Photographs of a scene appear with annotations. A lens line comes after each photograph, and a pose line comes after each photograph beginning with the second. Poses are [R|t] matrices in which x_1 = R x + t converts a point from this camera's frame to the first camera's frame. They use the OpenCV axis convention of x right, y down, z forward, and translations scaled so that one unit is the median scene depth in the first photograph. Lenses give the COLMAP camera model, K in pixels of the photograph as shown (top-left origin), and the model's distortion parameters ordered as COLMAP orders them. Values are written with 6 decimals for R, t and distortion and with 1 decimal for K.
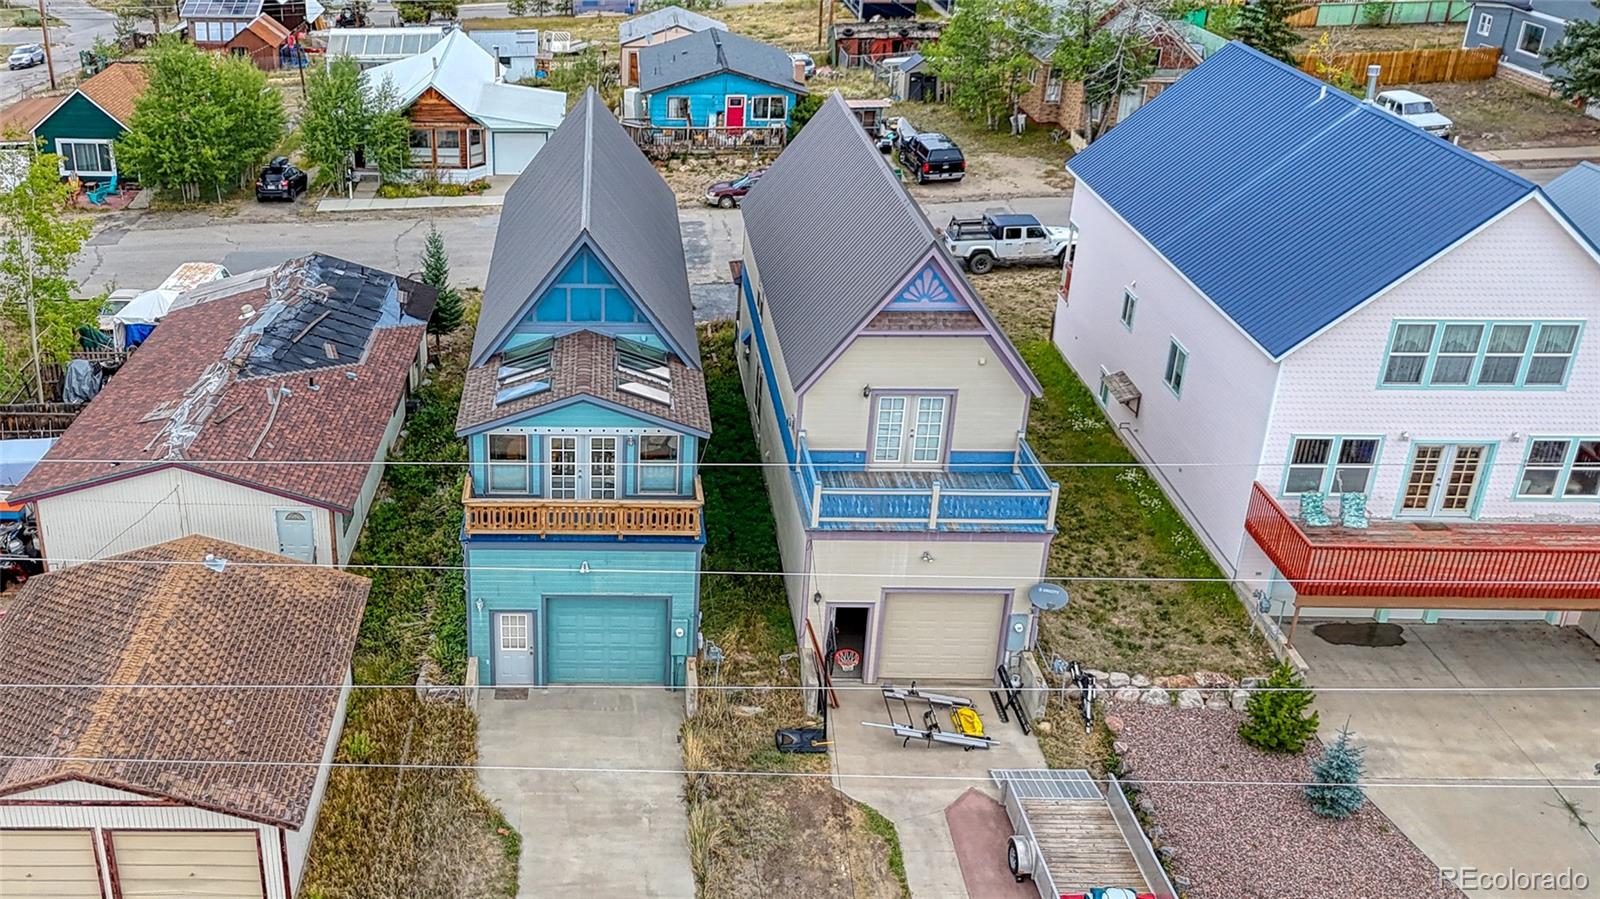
lens RADIAL K [[1510.0, 0, 583.6], [0, 1510.0, 454.1], [0, 0, 1]] dist [0.094779, -0.100068]
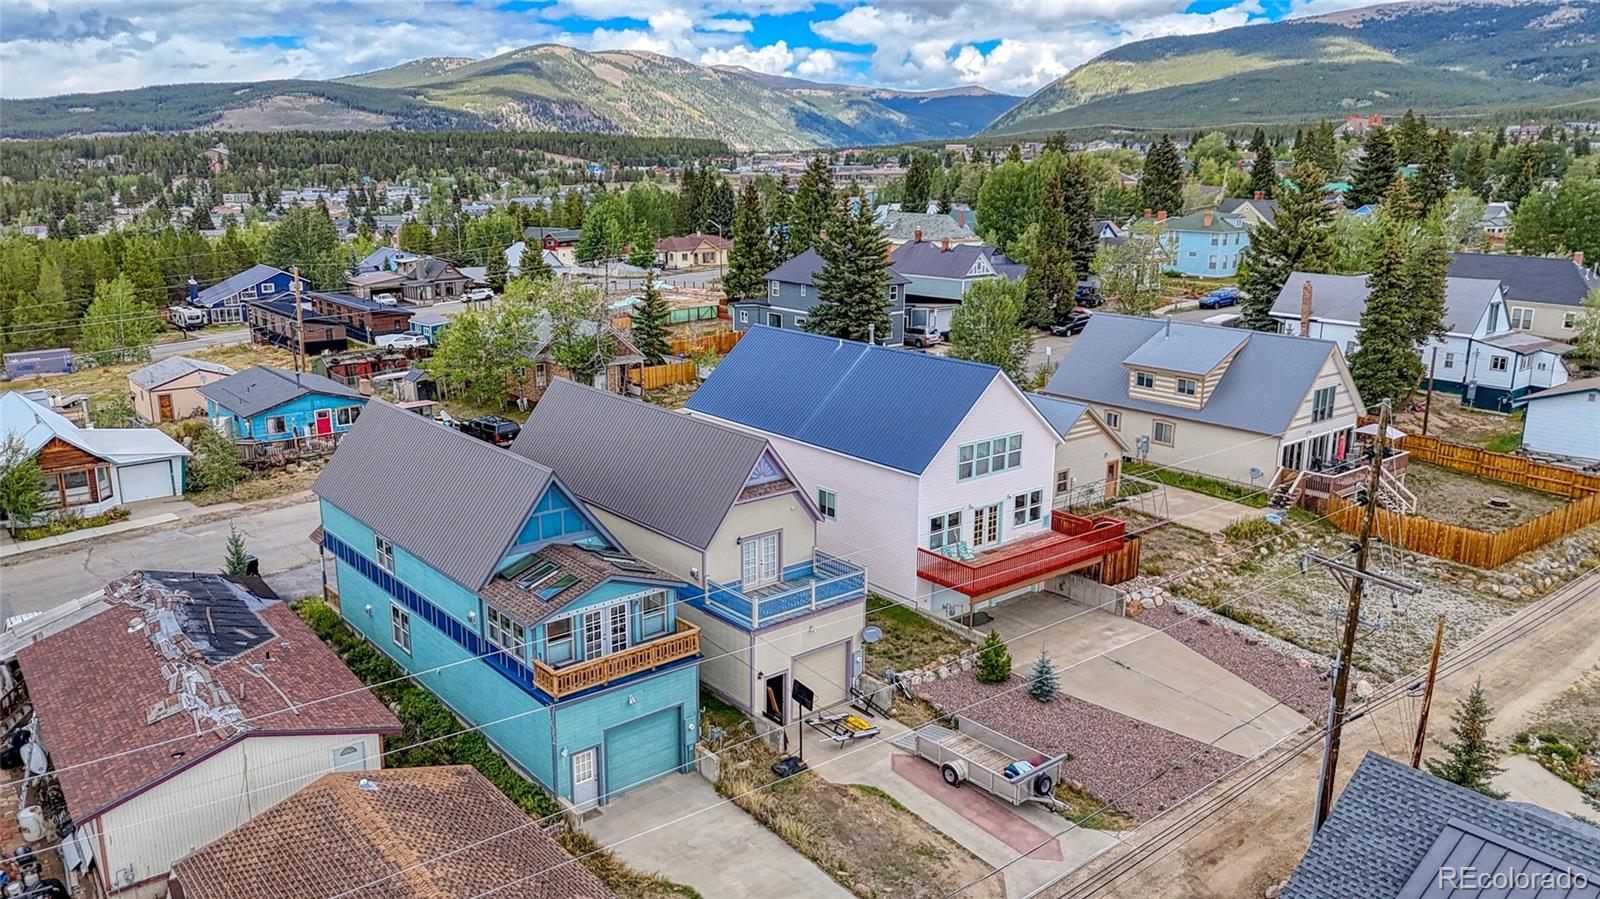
lens RADIAL K [[1175.4, 0, 799.0], [0, 1175.4, 442.9], [0, 0, 1]] dist [0.078454, -0.069443]
pose [[0.760452, -0.152350, 0.631270, -0.514005], [0.274219, 0.956507, -0.099492, -0.000252], [-0.588657, 0.248765, 0.769155, 0.006785]]
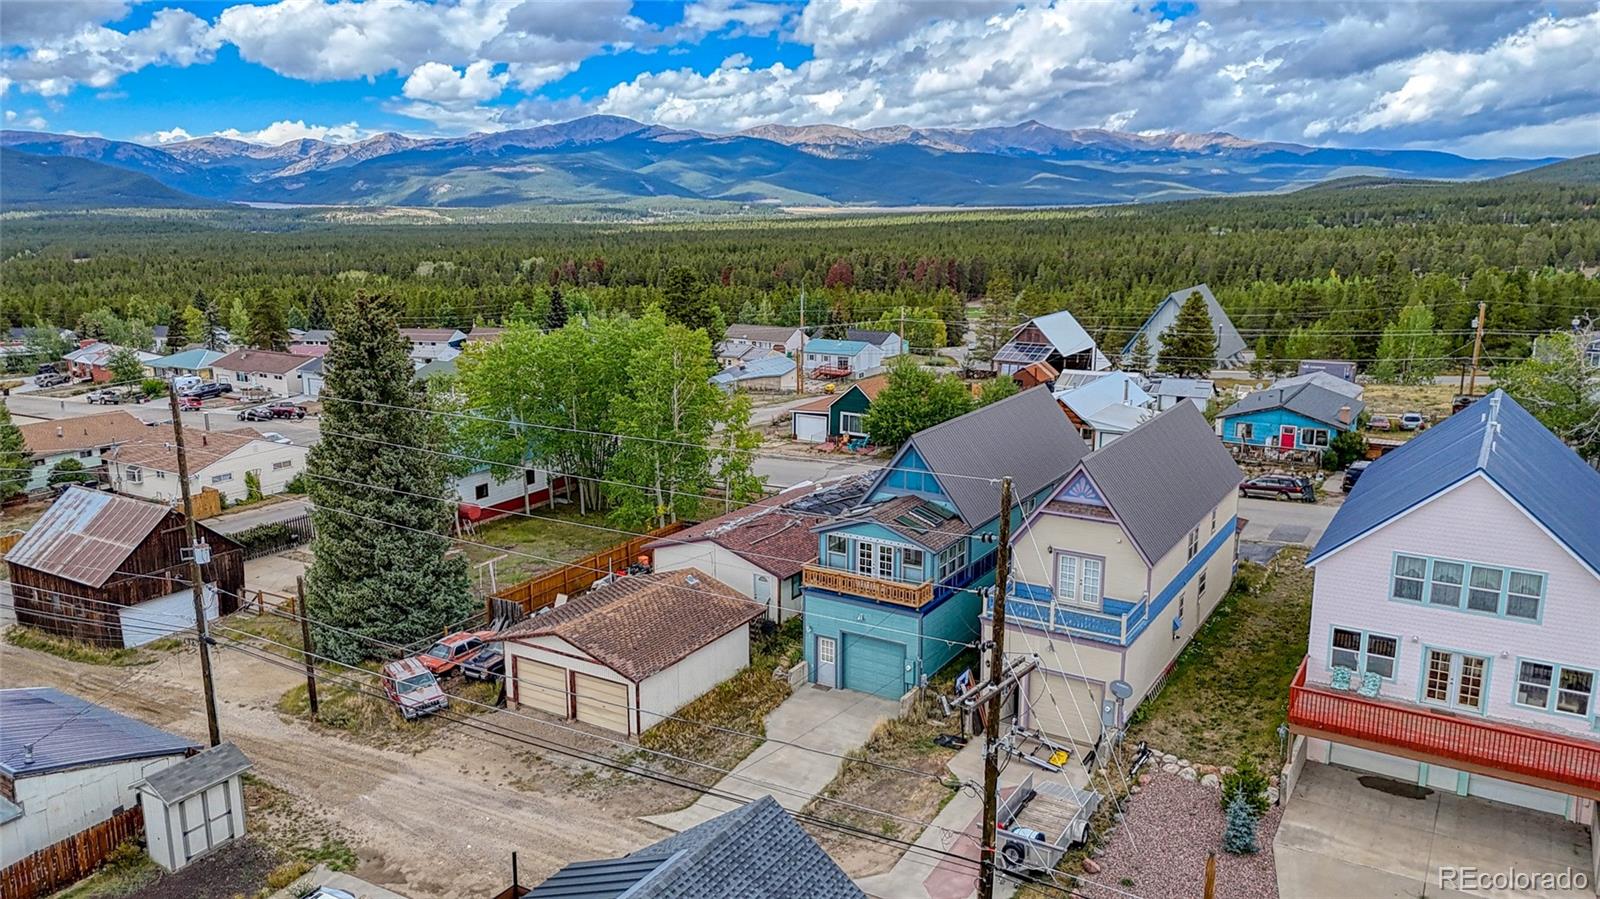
lens RADIAL K [[1175.2, 0, 799.7], [0, 1175.2, 443.4], [0, 0, 1]] dist [0.095555, -0.098984]
pose [[0.859562, 0.103529, -0.500435, 0.581031], [-0.214857, 0.961721, -0.170084, 0.124084], [0.463670, 0.253720, 0.848903, -0.240576]]
